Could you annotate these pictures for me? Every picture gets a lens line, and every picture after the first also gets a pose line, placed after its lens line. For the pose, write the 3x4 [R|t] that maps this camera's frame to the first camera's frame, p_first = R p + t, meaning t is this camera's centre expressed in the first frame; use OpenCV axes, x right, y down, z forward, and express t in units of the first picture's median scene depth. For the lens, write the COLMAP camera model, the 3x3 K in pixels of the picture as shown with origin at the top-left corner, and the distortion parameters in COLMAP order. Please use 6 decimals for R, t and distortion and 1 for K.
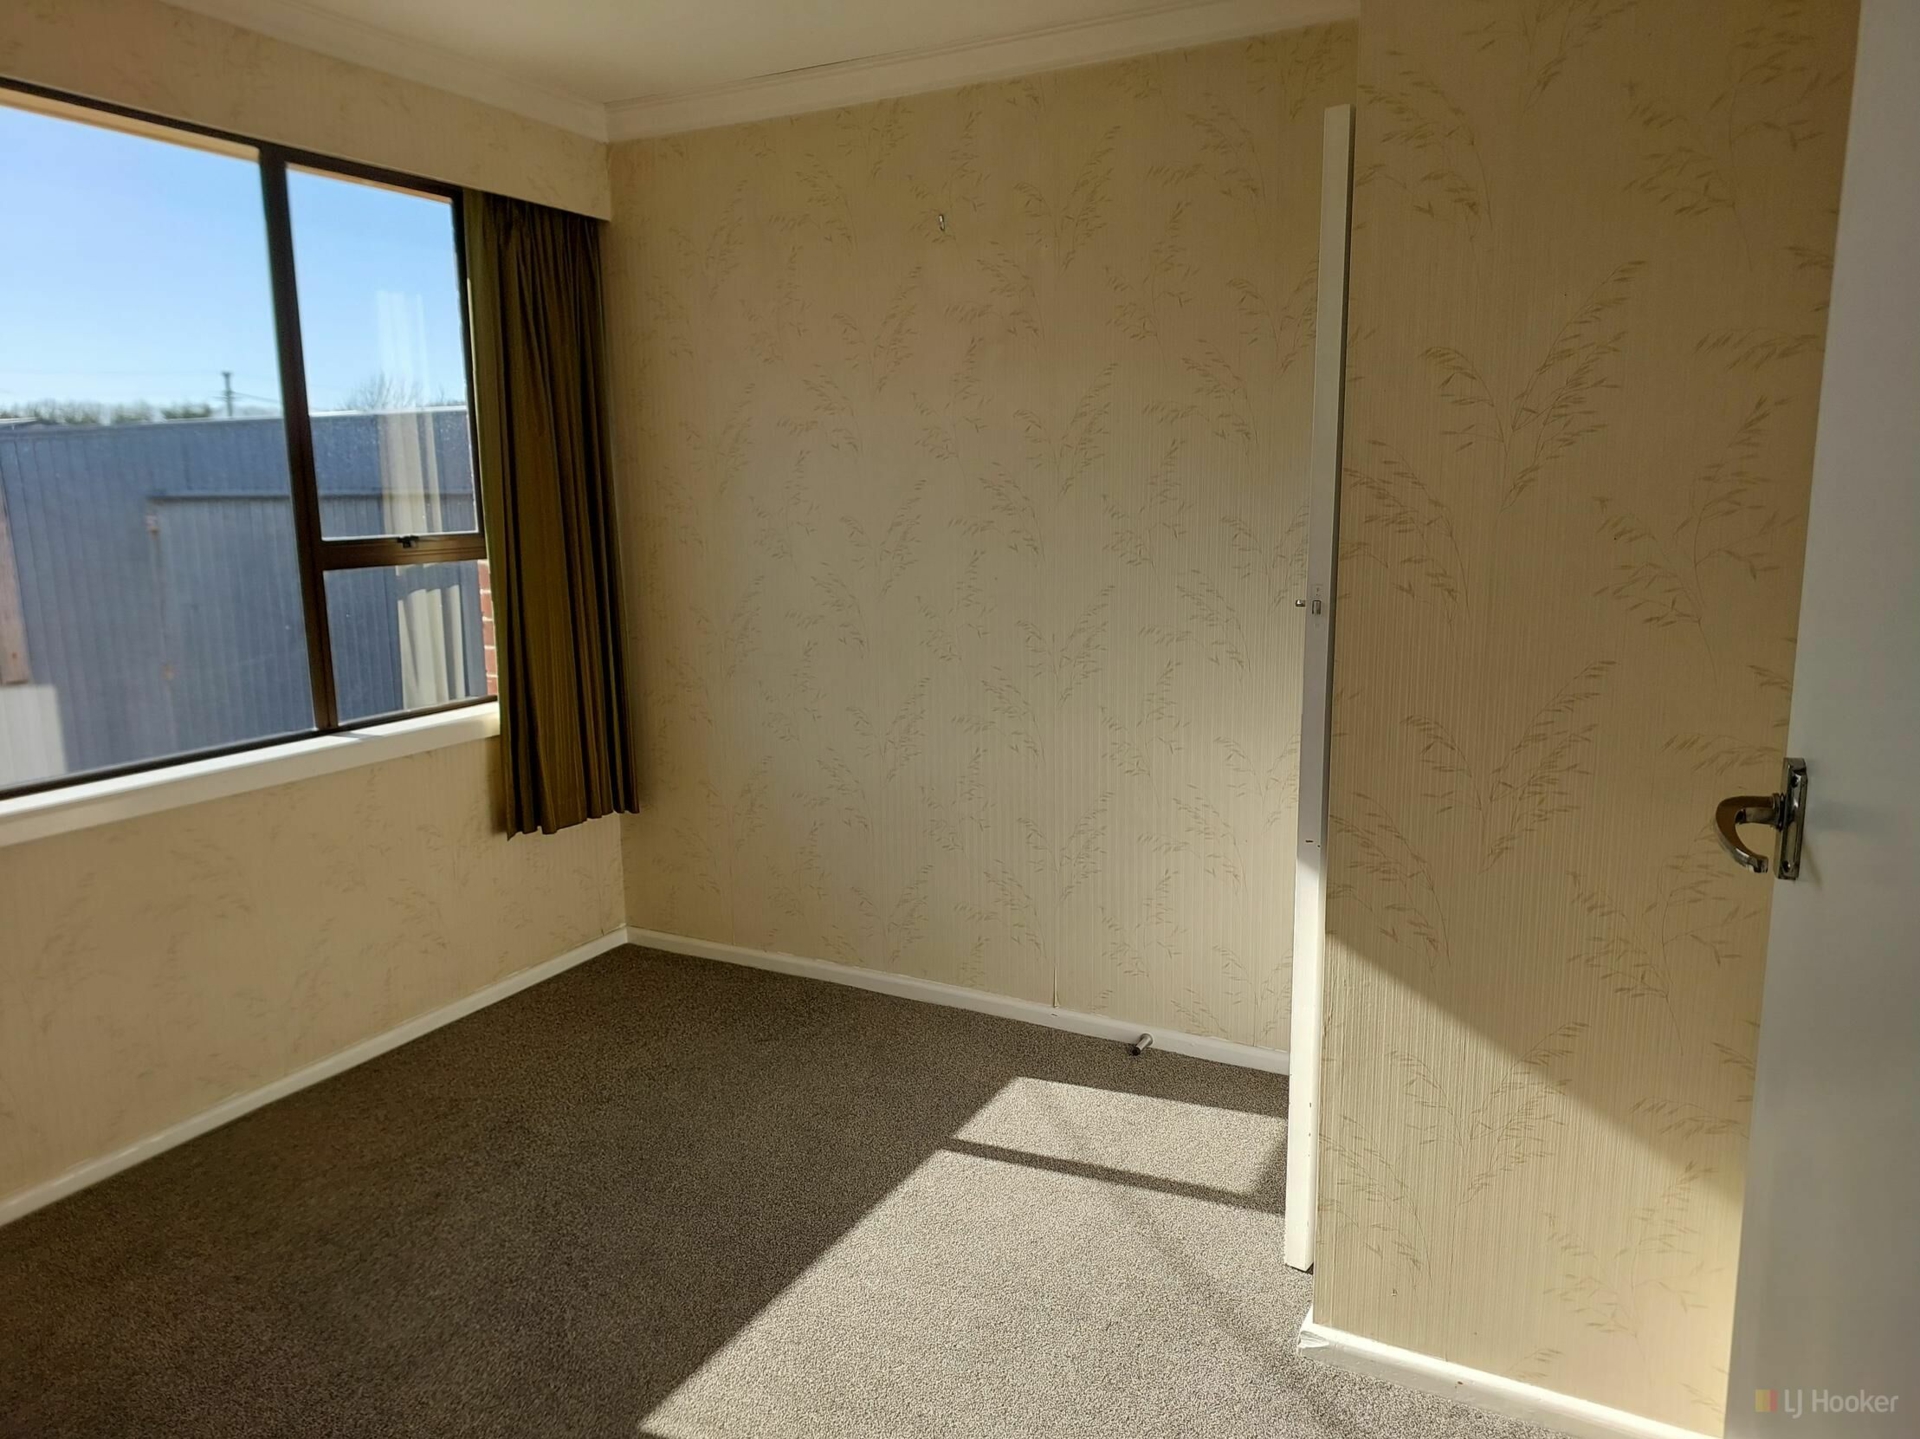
lens RADIAL K [[1304.5, 0, 965.7], [0, 1304.5, 713.5], [0, 0, 1]] dist [0.088892, -0.114964]
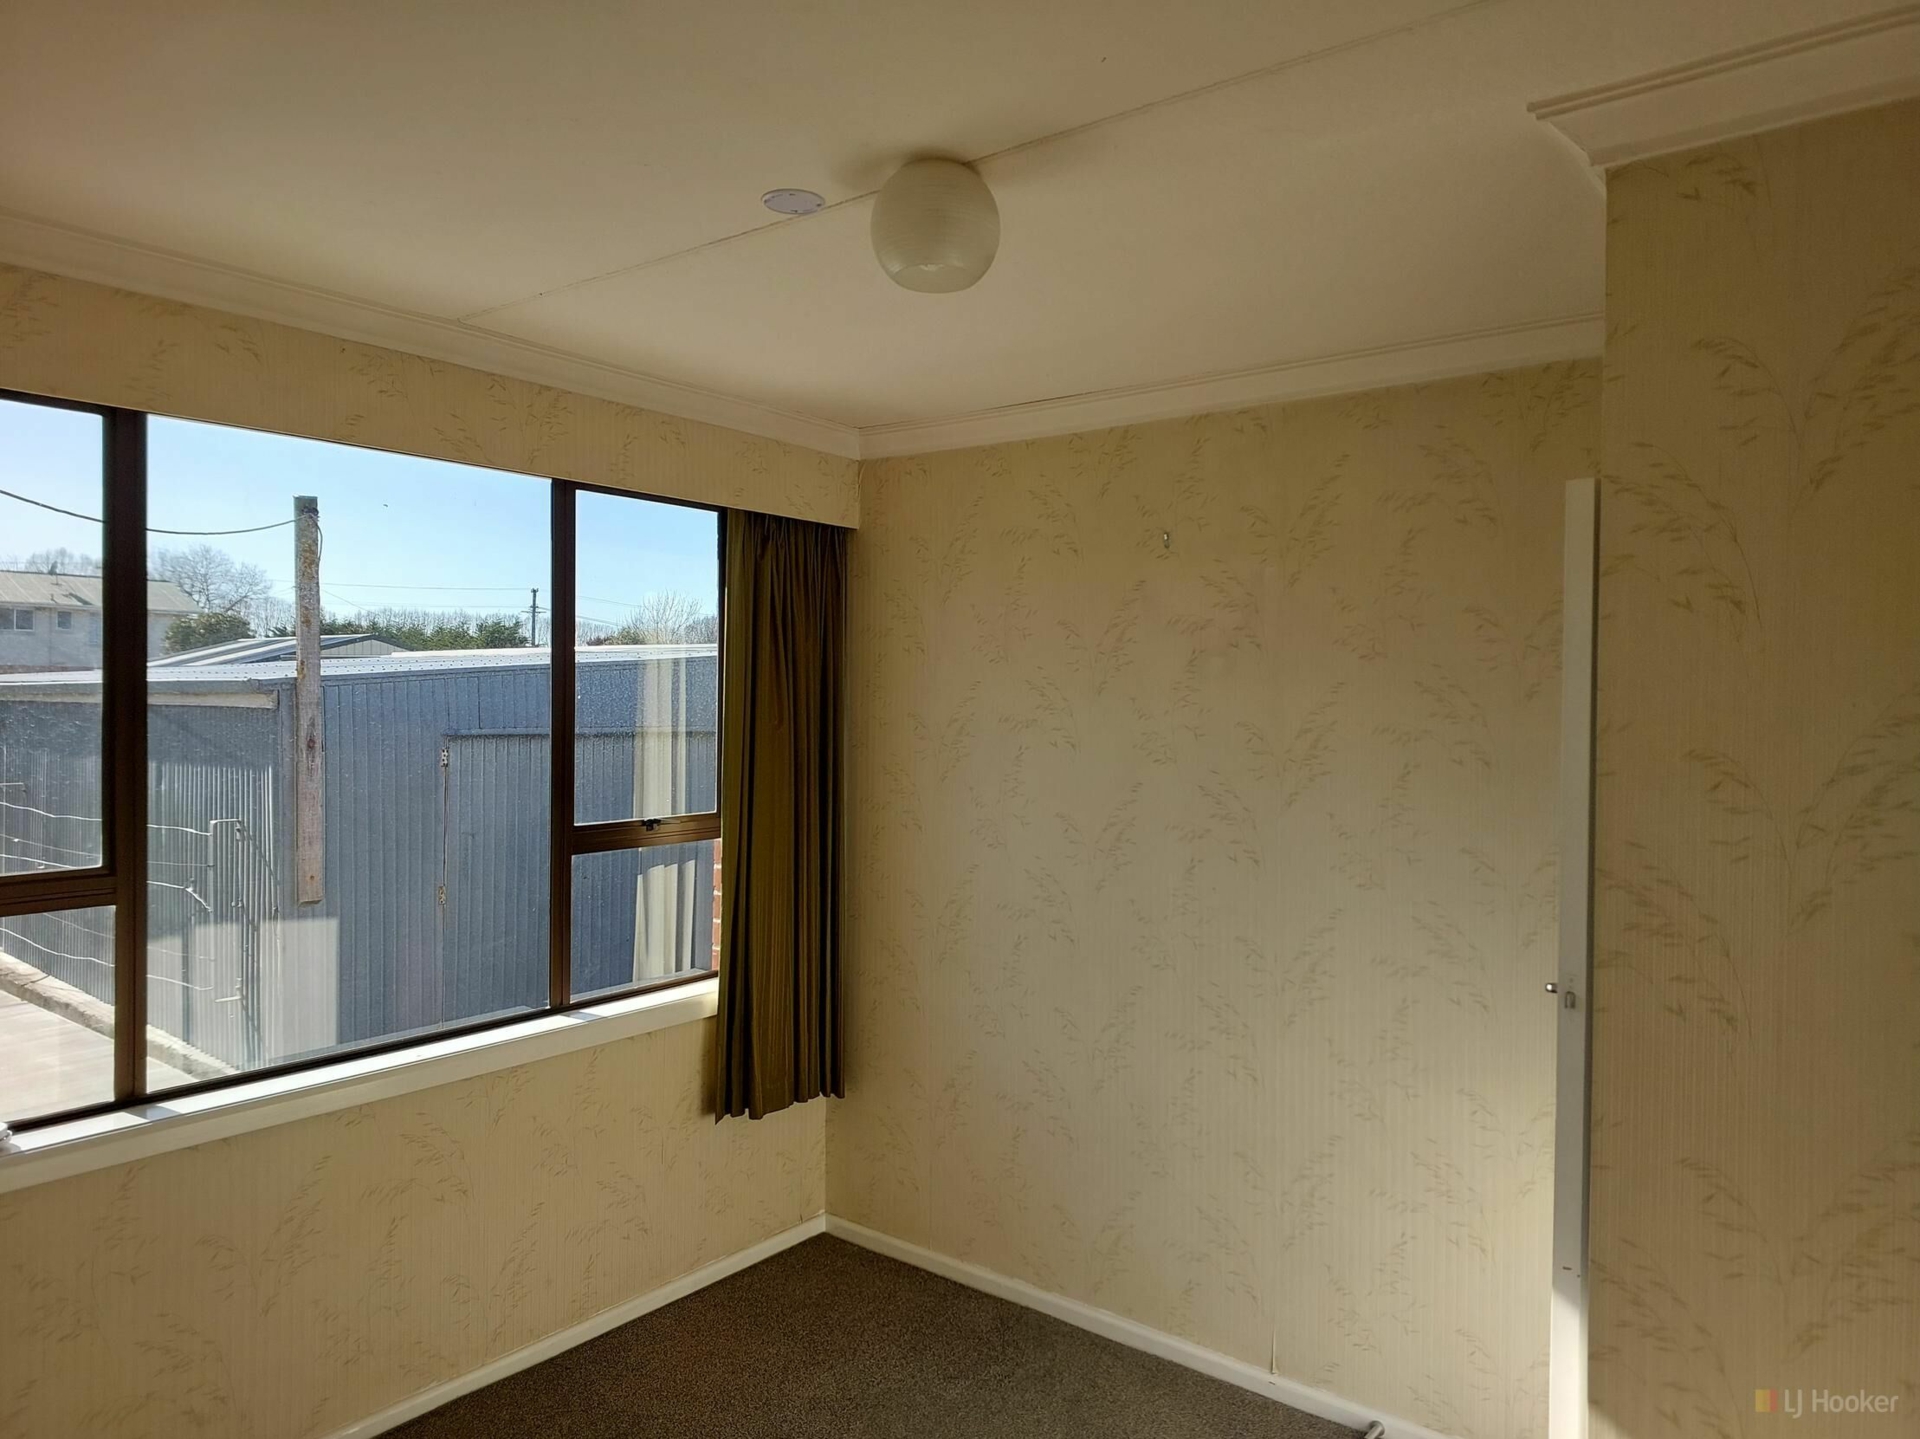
lens RADIAL K [[1289.7, 0, 971.5], [0, 1289.7, 714.0], [0, 0, 1]] dist [0.128700, -0.160876]
pose [[0.984672, 0.024935, -0.172625, 0.008954], [-0.051503, 0.987162, -0.151190, -0.072827], [0.166639, 0.157763, 0.973315, 0.013357]]
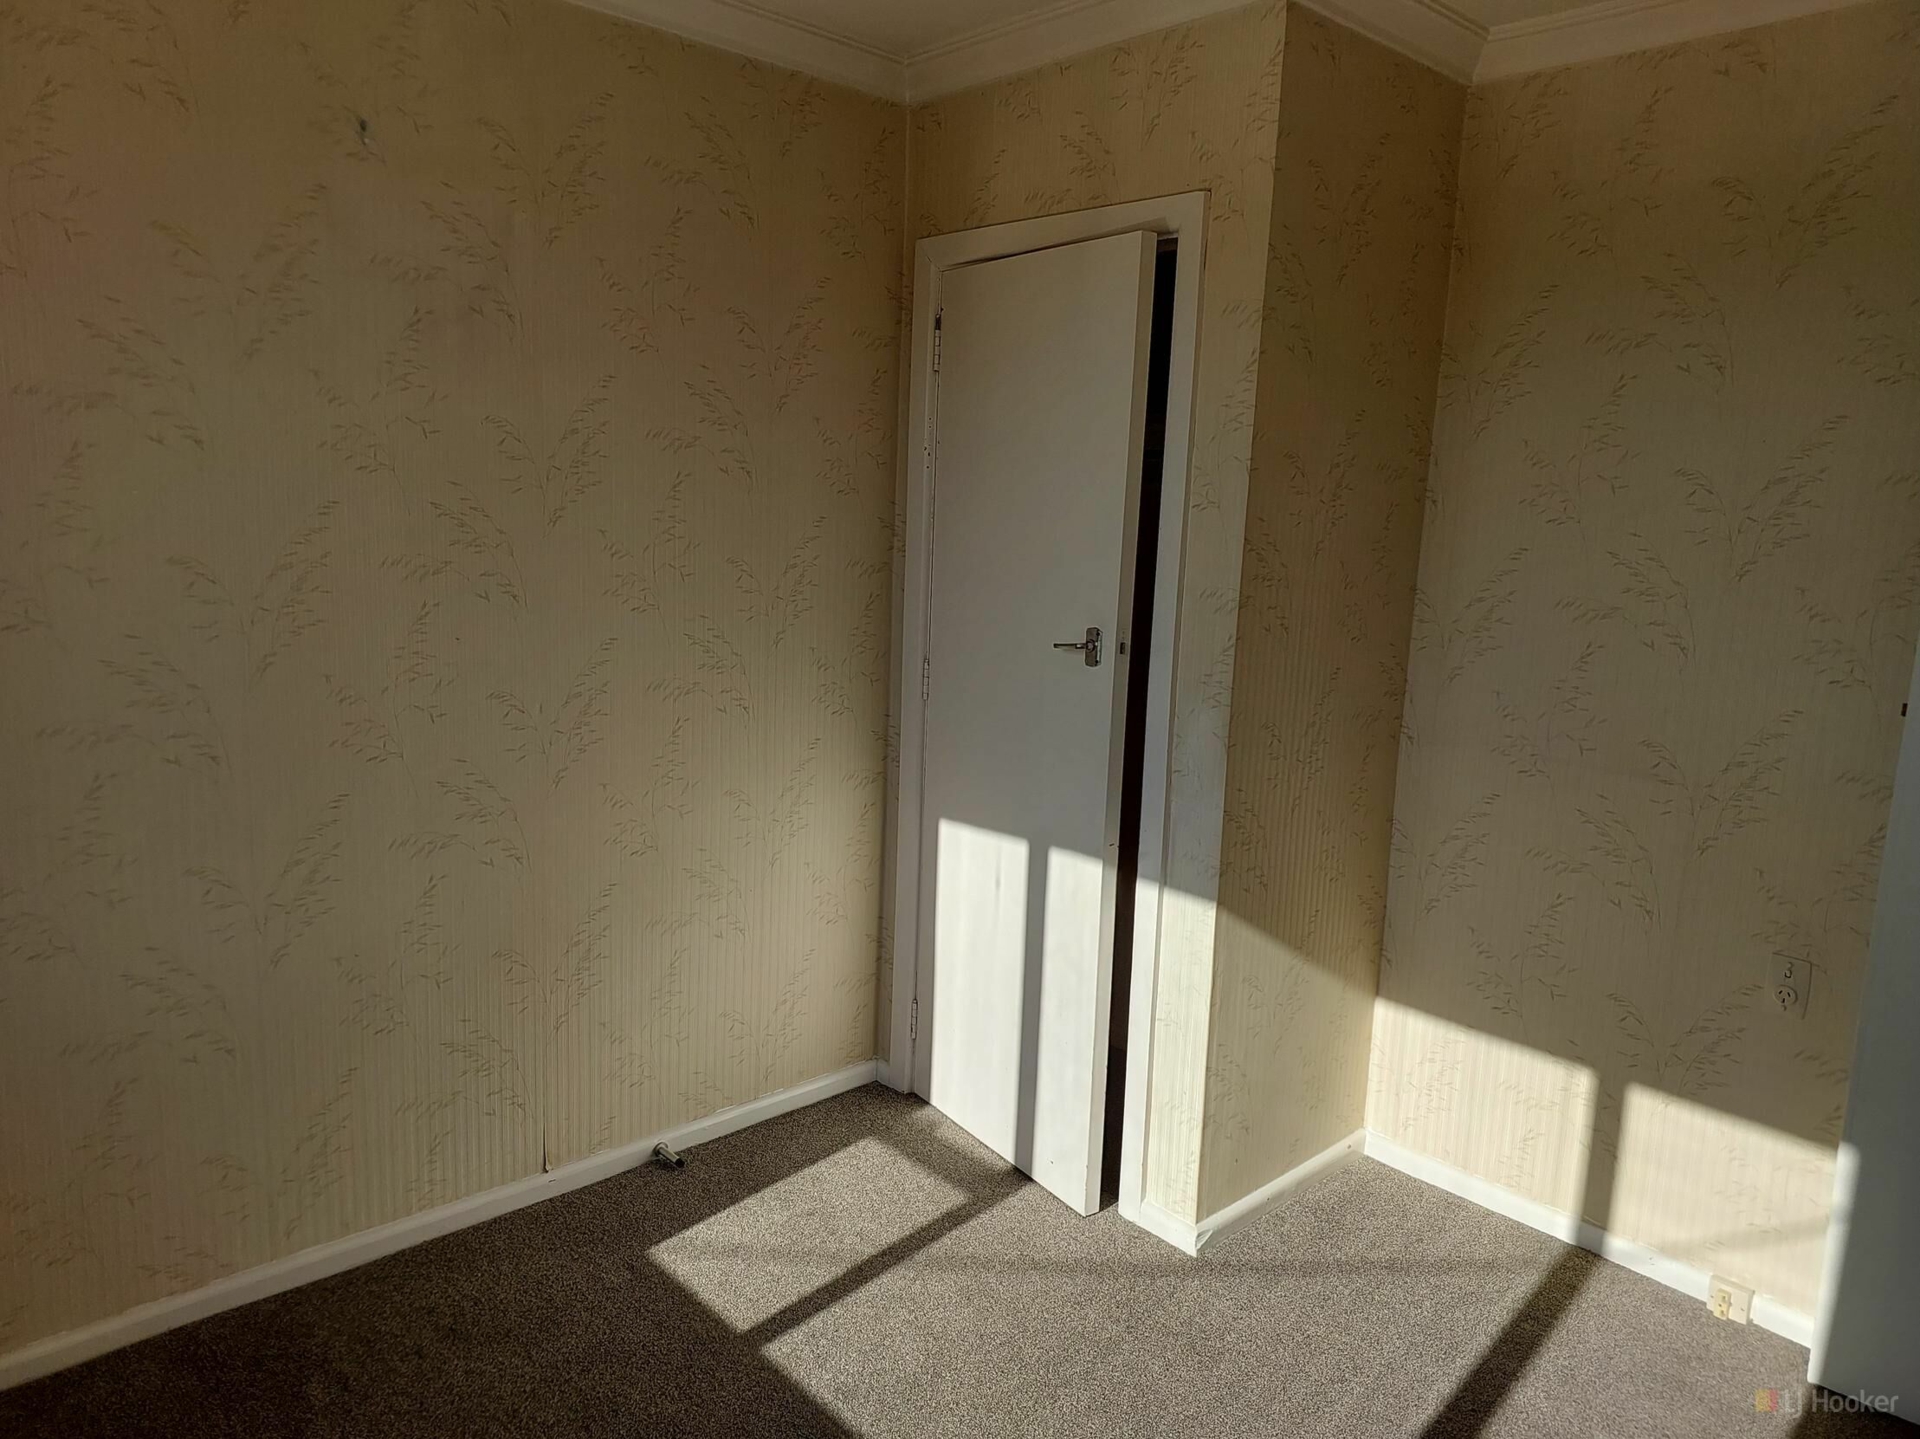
lens RADIAL K [[1304.5, 0, 965.7], [0, 1304.5, 713.5], [0, 0, 1]] dist [0.088892, -0.114964]
pose [[0.328901, -0.129049, 0.935505, -0.554737], [0.121402, 0.988177, 0.093633, -0.092842], [-0.936528, 0.082776, 0.340680, 0.460277]]
